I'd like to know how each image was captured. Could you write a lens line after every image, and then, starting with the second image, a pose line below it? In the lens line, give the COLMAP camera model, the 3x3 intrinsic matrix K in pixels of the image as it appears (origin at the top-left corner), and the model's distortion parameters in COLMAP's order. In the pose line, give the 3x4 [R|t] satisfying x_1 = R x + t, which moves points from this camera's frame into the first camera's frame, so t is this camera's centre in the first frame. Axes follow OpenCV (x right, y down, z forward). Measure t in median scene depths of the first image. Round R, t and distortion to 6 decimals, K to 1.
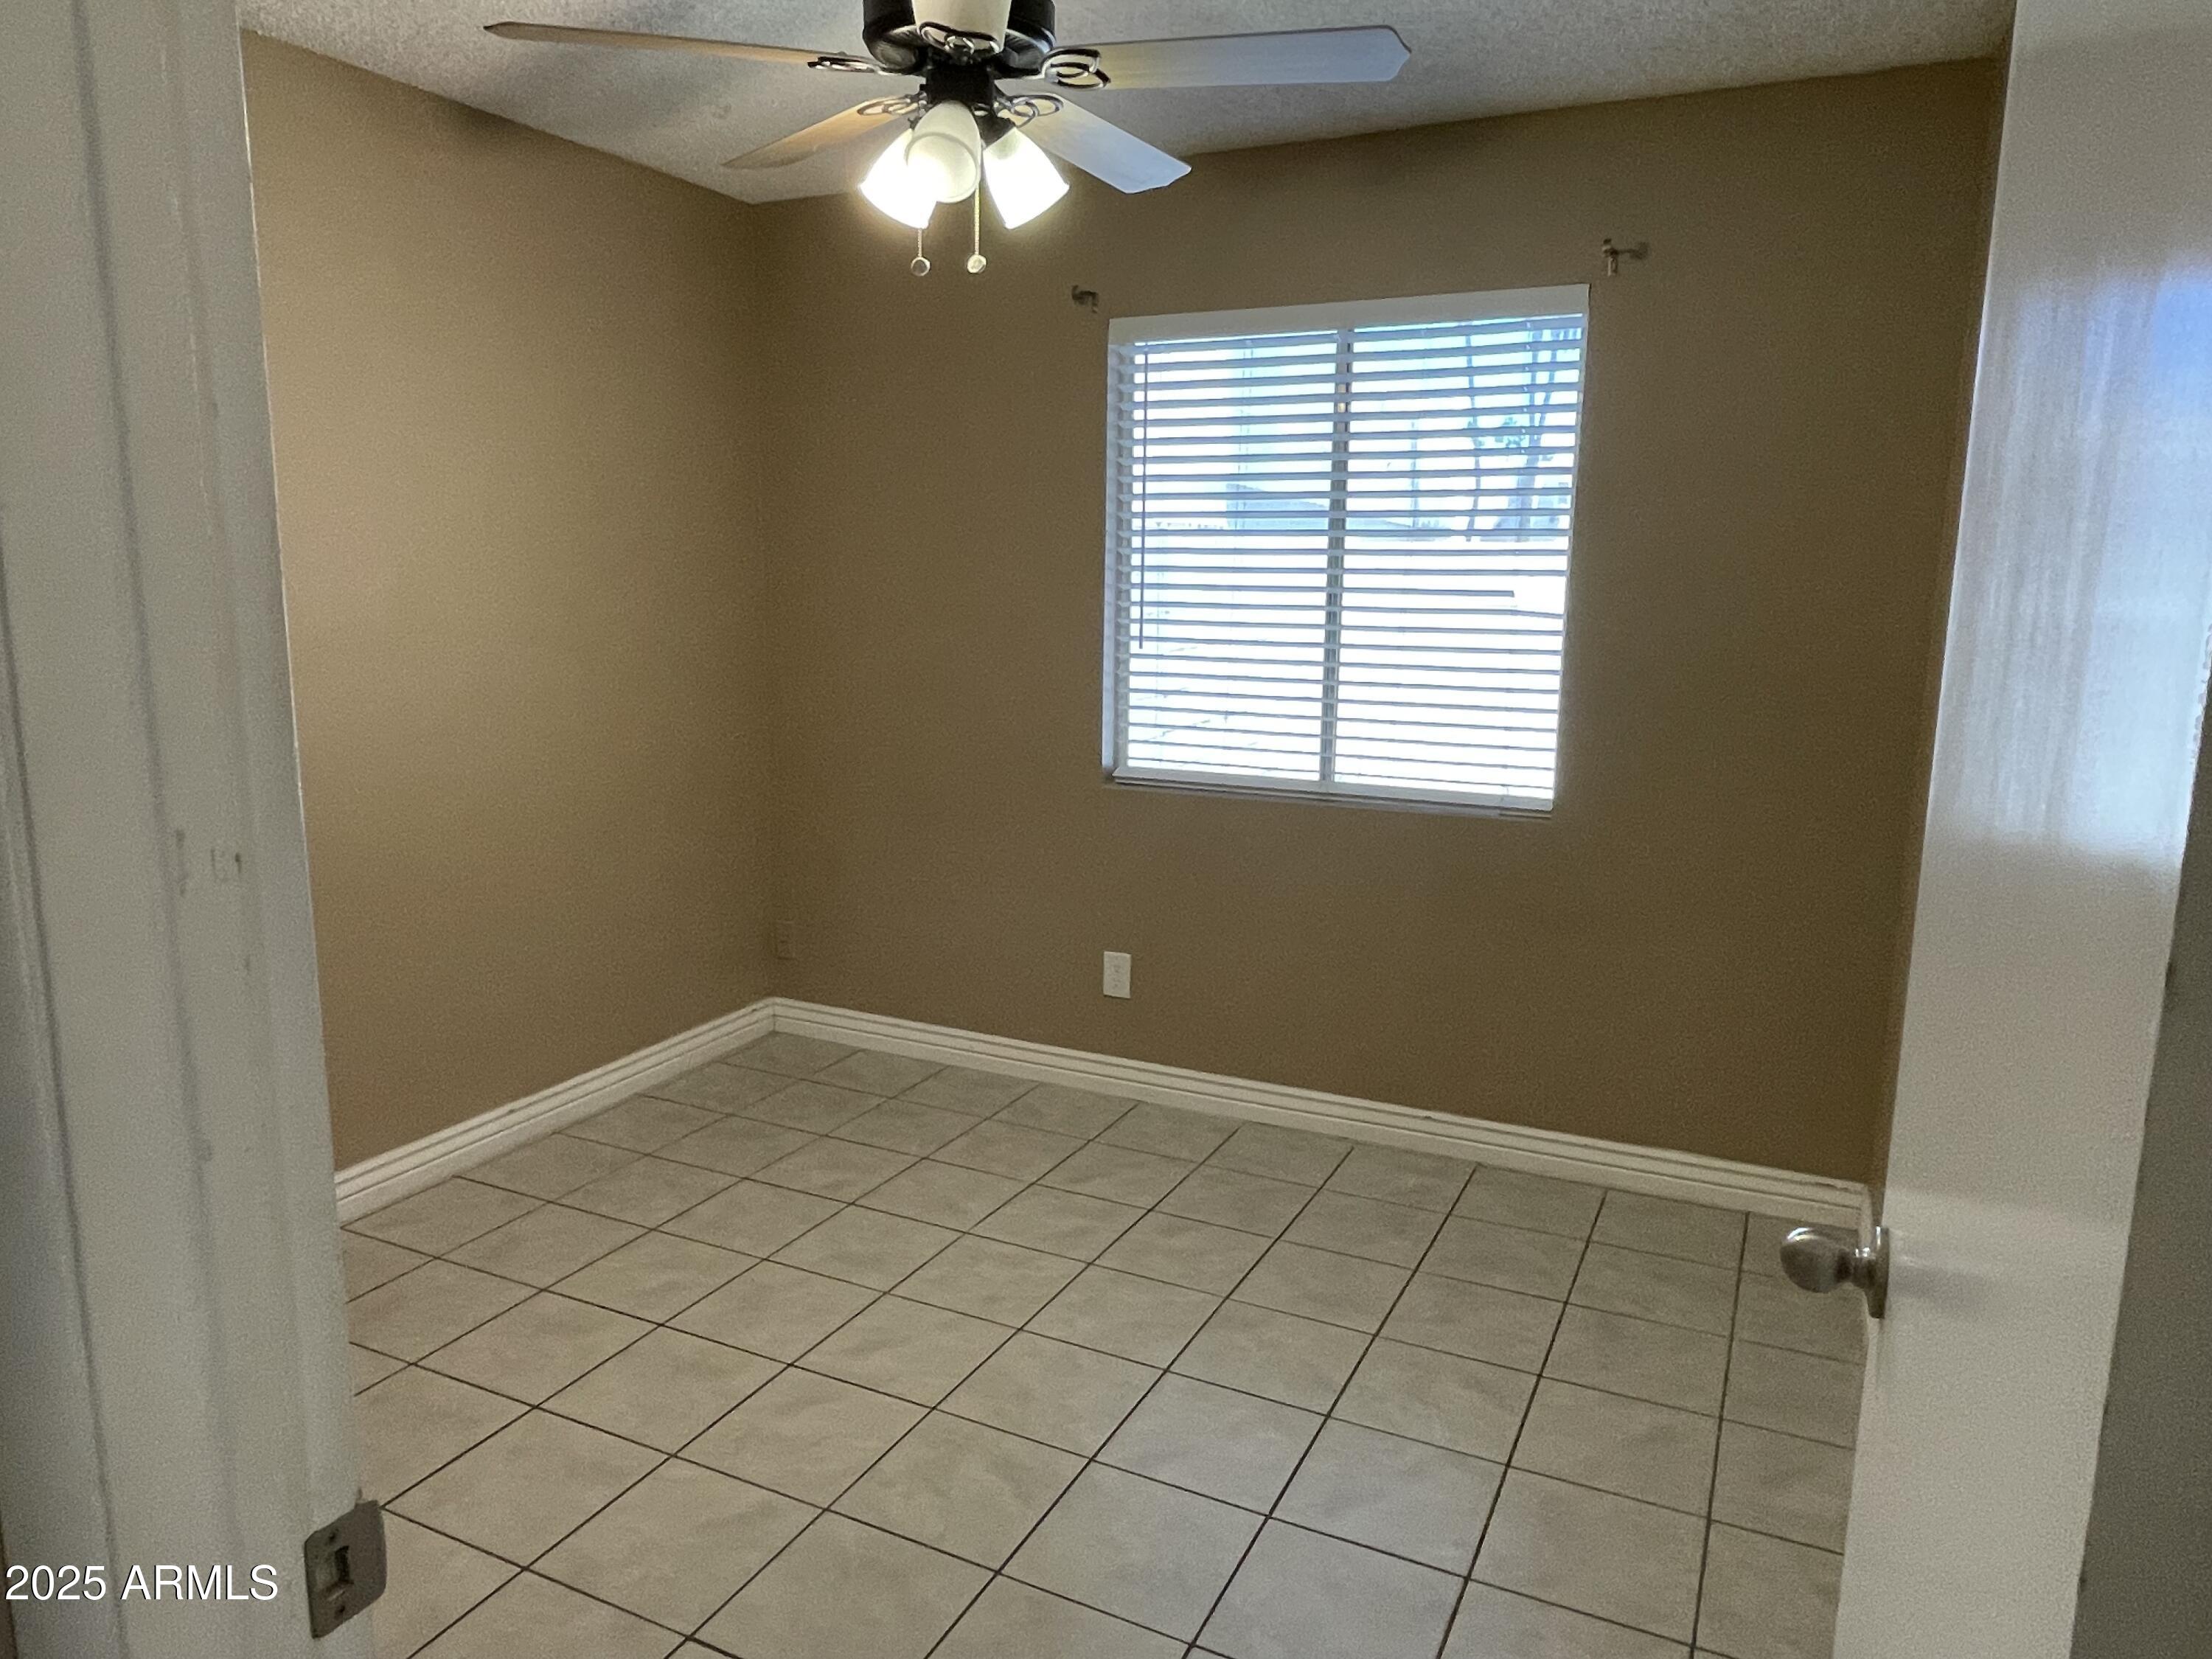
lens RADIAL K [[1466.1, 0, 1106.7], [0, 1466.1, 824.1], [0, 0, 1]] dist [-0.036889, -0.001779]
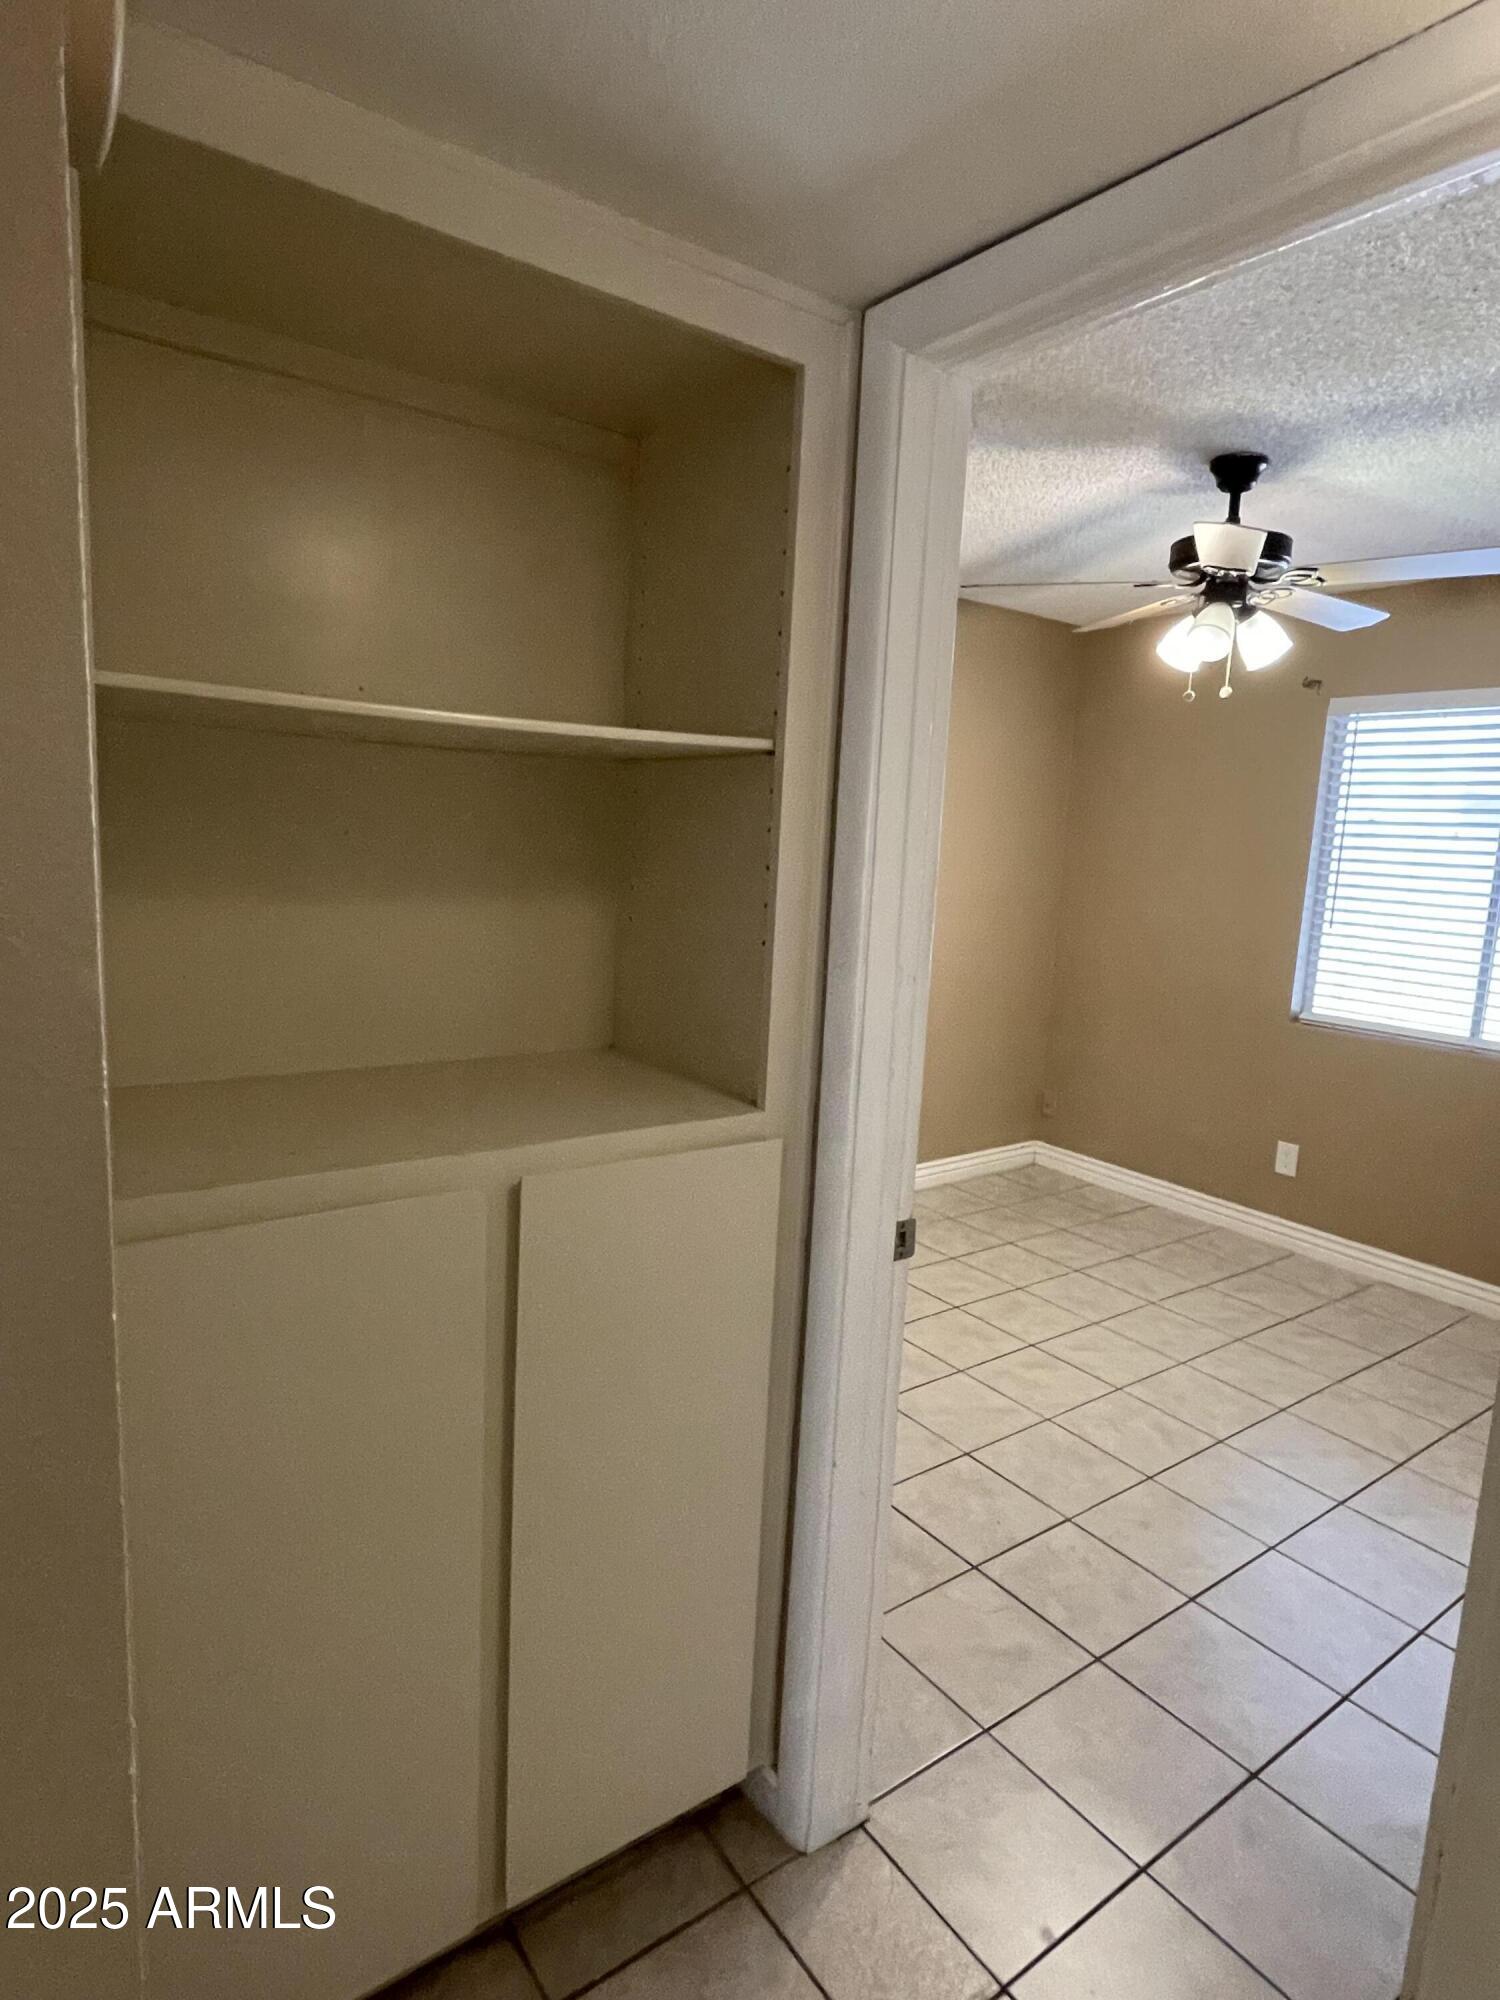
lens RADIAL K [[1112.3, 0, 753.6], [0, 1112.3, 999.8], [0, 0, 1]] dist [0.004136, -0.001061]
pose [[0.885082, 0.099753, -0.454620, 0.032786], [-0.116273, 0.993181, -0.008443, 0.025944], [0.450678, 0.060333, 0.890646, -0.248943]]
